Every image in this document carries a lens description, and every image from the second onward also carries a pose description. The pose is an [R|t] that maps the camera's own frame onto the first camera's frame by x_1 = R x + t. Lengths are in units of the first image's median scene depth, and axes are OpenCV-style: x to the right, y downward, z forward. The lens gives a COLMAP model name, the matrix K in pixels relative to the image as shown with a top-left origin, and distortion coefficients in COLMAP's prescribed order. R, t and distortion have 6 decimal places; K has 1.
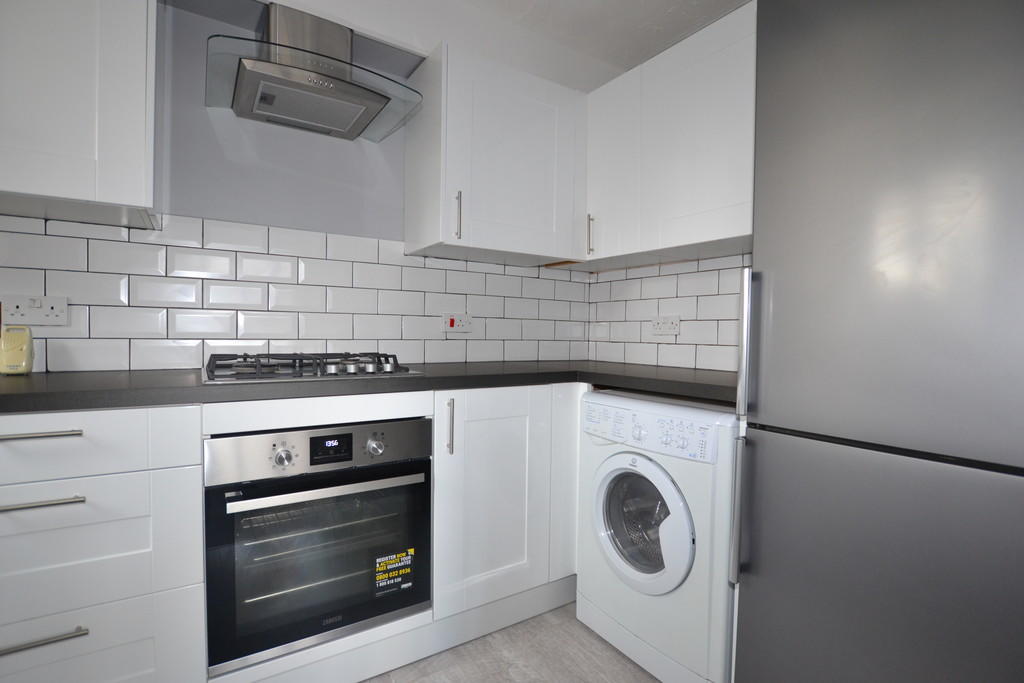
lens RADIAL K [[489.1, 0, 512.0], [0, 489.1, 341.5], [0, 0, 1]] dist [-0.026857, 0.000136]
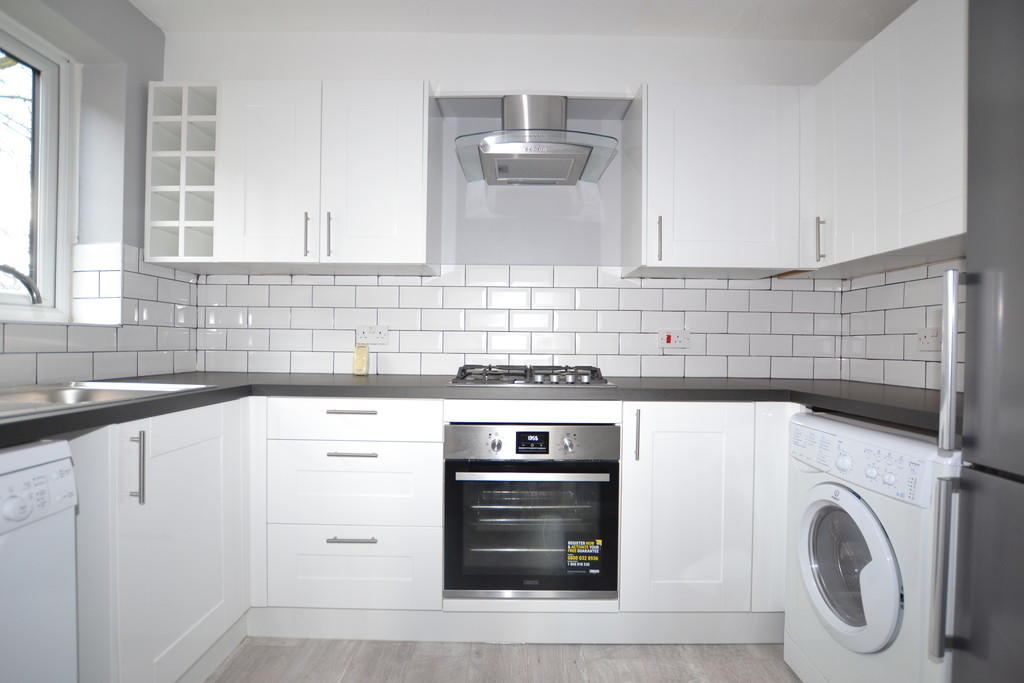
lens RADIAL K [[478.9, 0, 512.0], [0, 478.9, 341.5], [0, 0, 1]] dist [-0.025175, 0.000509]
pose [[0.833771, -0.009052, -0.552036, 0.230180], [-0.008226, 0.999551, -0.028814, -0.001196], [0.552049, 0.028565, 0.833322, -0.047178]]
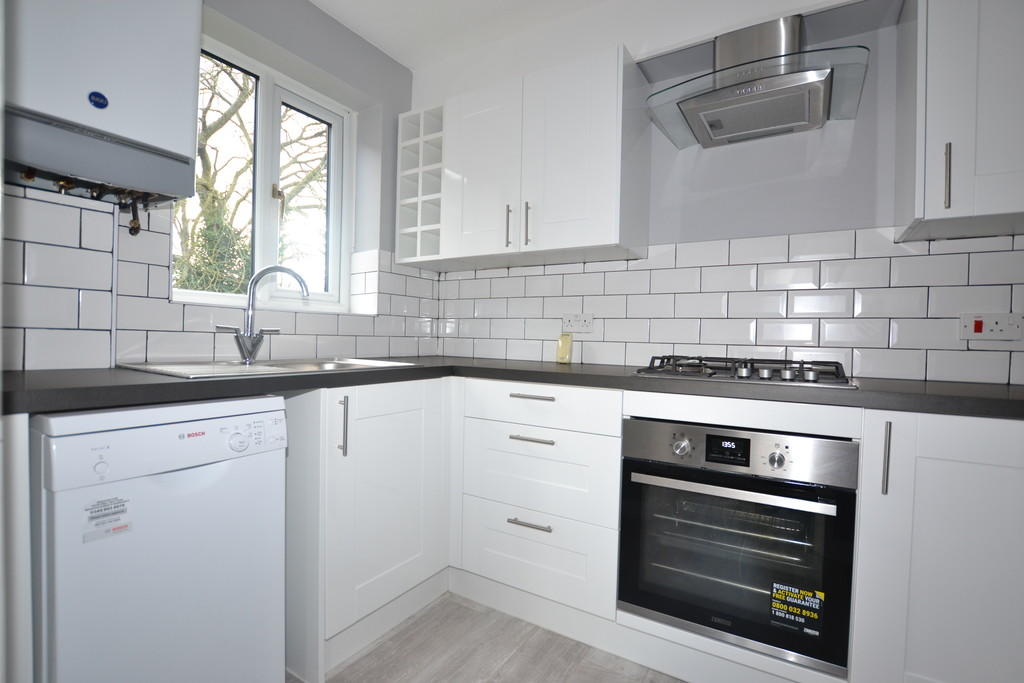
lens RADIAL K [[478.9, 0, 512.0], [0, 478.9, 341.5], [0, 0, 1]] dist [-0.025175, 0.000509]
pose [[0.420851, 0.002267, -0.907127, 0.293593], [-0.032878, 0.999378, -0.012756, 0.020233], [0.906534, 0.035193, 0.420664, 0.152126]]
